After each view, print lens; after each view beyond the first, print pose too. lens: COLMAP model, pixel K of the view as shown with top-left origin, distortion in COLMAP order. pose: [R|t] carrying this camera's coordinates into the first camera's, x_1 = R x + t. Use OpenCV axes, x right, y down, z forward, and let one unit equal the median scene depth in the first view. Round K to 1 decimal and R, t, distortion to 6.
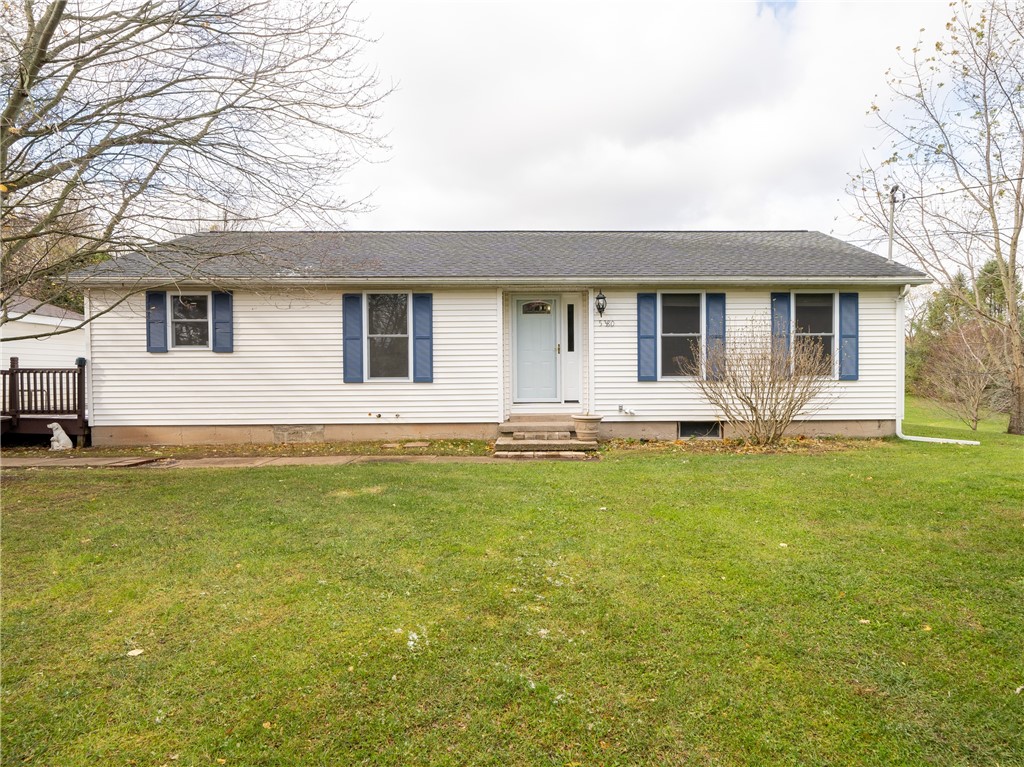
lens RADIAL K [[332.4, 0, 512.0], [0, 332.4, 383.5], [0, 0, 1]] dist [-0.000253, 0.000002]
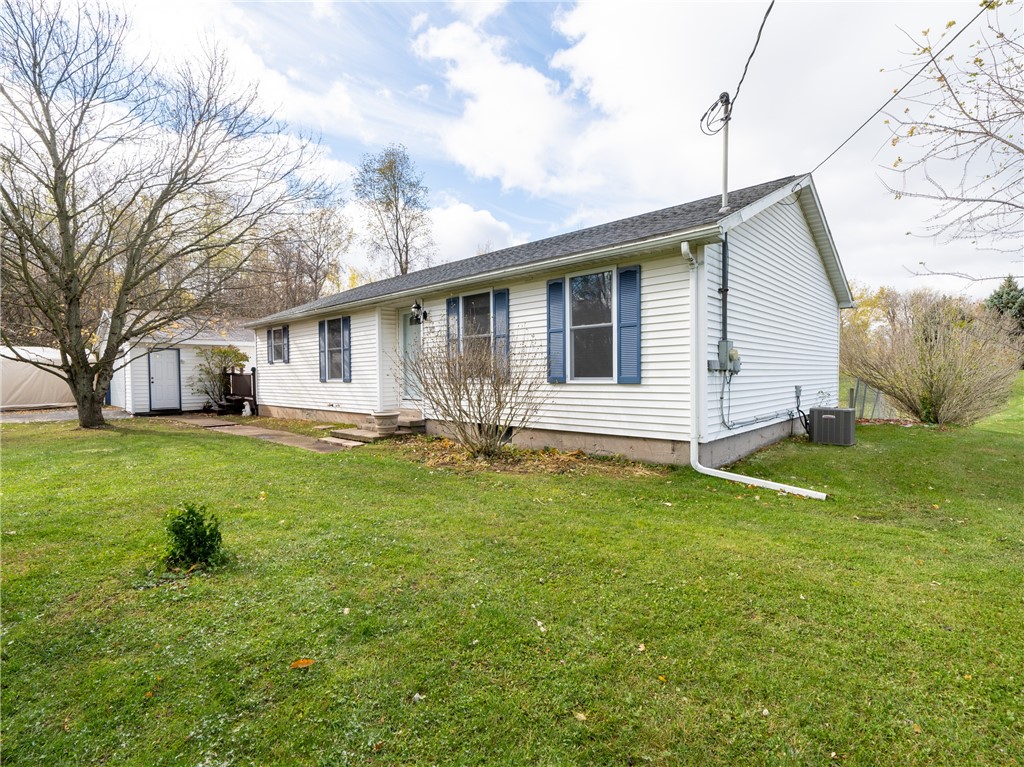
lens RADIAL K [[502.8, 0, 512.0], [0, 502.8, 383.5], [0, 0, 1]] dist [-0.002710, -0.000527]
pose [[0.718660, 0.010263, -0.695286, 0.560131], [-0.013944, 0.999903, 0.000346, -0.002466], [0.695222, 0.009447, 0.718733, -0.000941]]
